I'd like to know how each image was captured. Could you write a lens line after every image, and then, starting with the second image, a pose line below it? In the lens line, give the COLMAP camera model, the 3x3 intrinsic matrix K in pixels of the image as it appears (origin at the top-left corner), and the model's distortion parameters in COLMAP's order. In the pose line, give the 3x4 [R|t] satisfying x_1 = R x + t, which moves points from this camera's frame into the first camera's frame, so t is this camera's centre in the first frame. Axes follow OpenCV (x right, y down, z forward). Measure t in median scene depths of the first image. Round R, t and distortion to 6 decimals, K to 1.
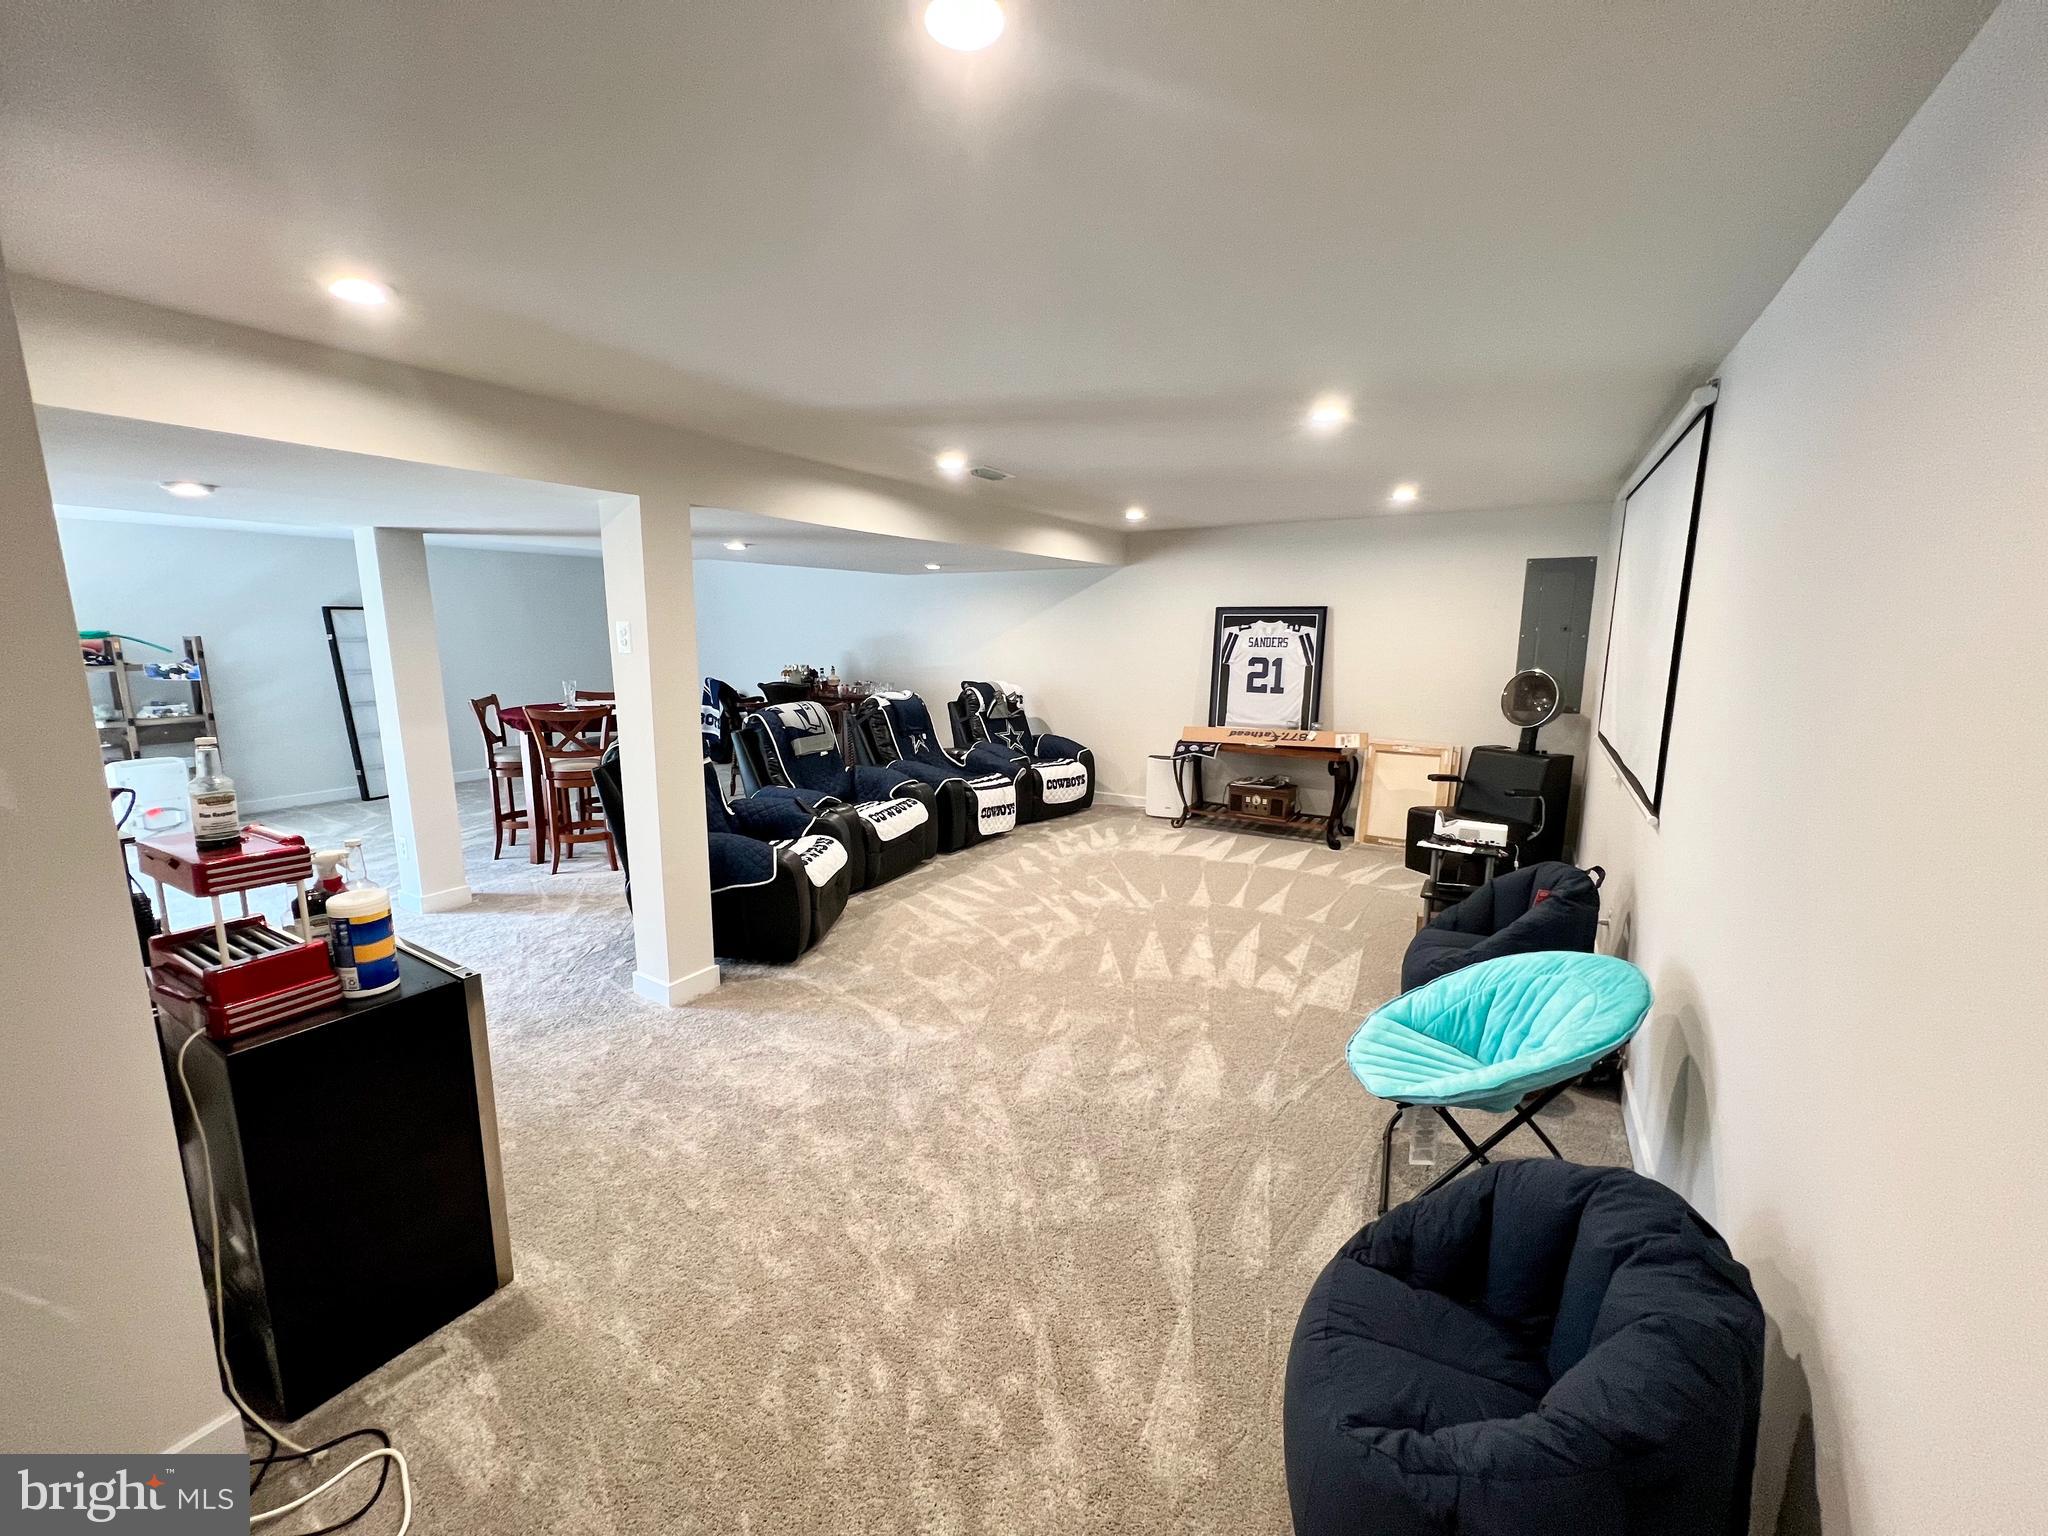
lens RADIAL K [[822.7, 0, 1016.2], [0, 822.7, 767.3], [0, 0, 1]] dist [0.000512, -0.000033]
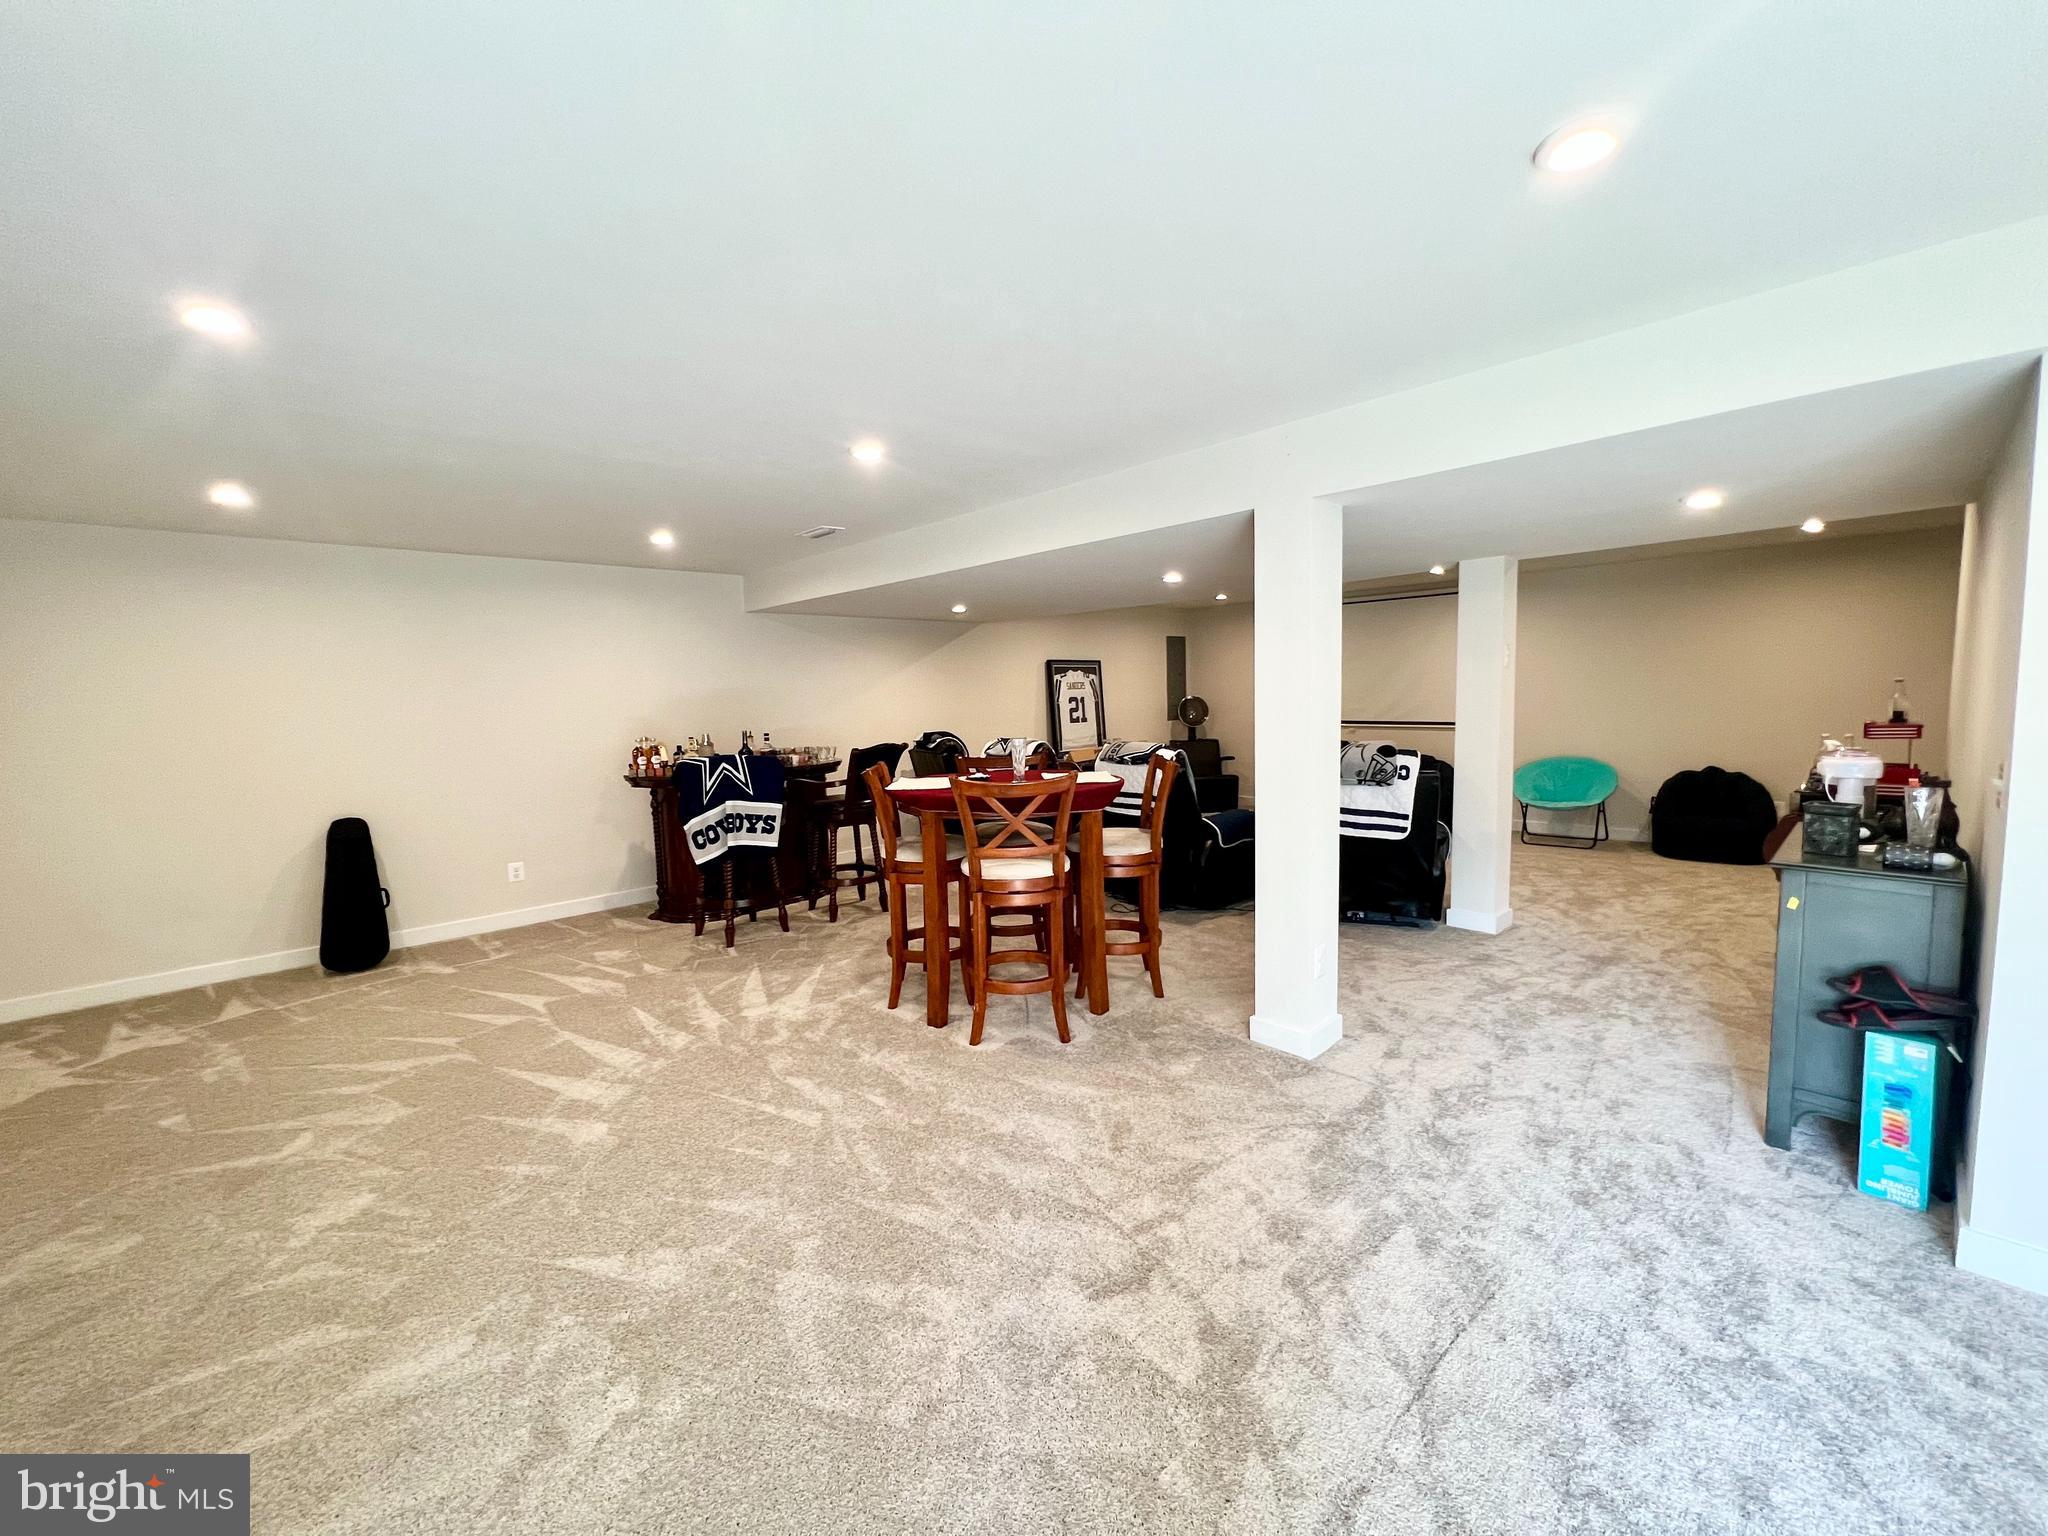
lens RADIAL K [[822.7, 0, 1025.4], [0, 822.7, 780.9], [0, 0, 1]] dist [0.000512, -0.000033]
pose [[0.272868, -0.116267, 0.955000, -1.041228], [0.194118, 0.978907, 0.063713, -0.100711], [-0.942264, 0.167997, 0.289682, 0.710211]]
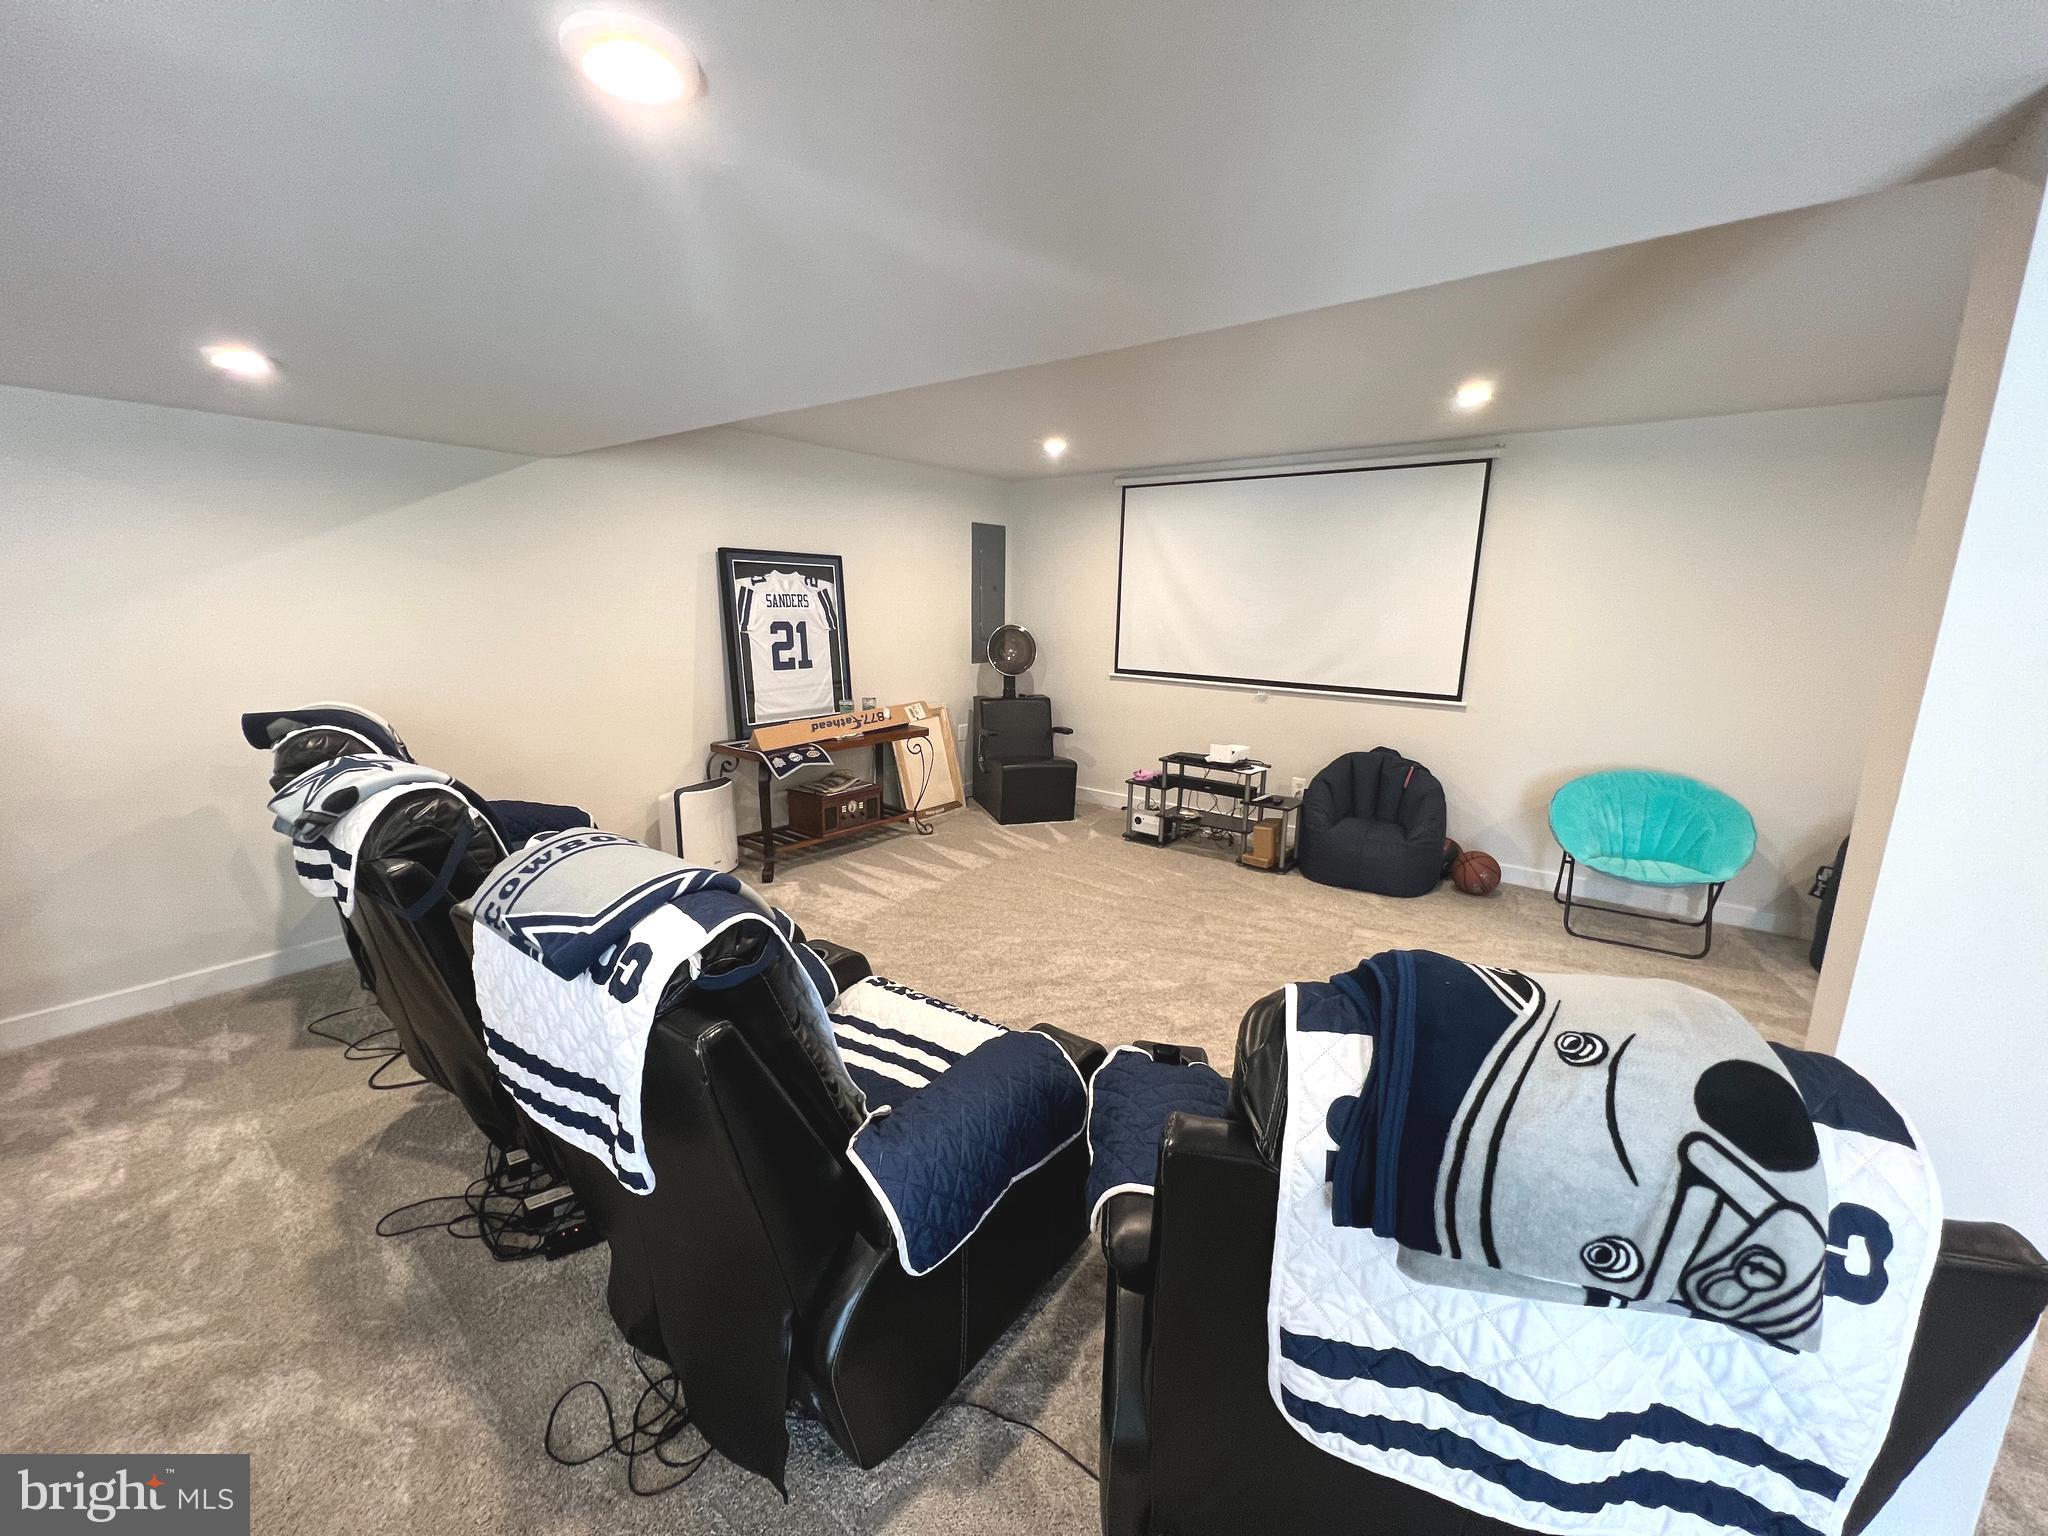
lens RADIAL K [[822.7, 0, 1024.9], [0, 822.7, 764.8], [0, 0, 1]] dist [0.000512, -0.000033]
pose [[0.122620, -0.198249, 0.972451, -0.417275], [0.154226, 0.971749, 0.178659, -0.107811], [-0.980397, 0.128071, 0.149731, 0.698972]]
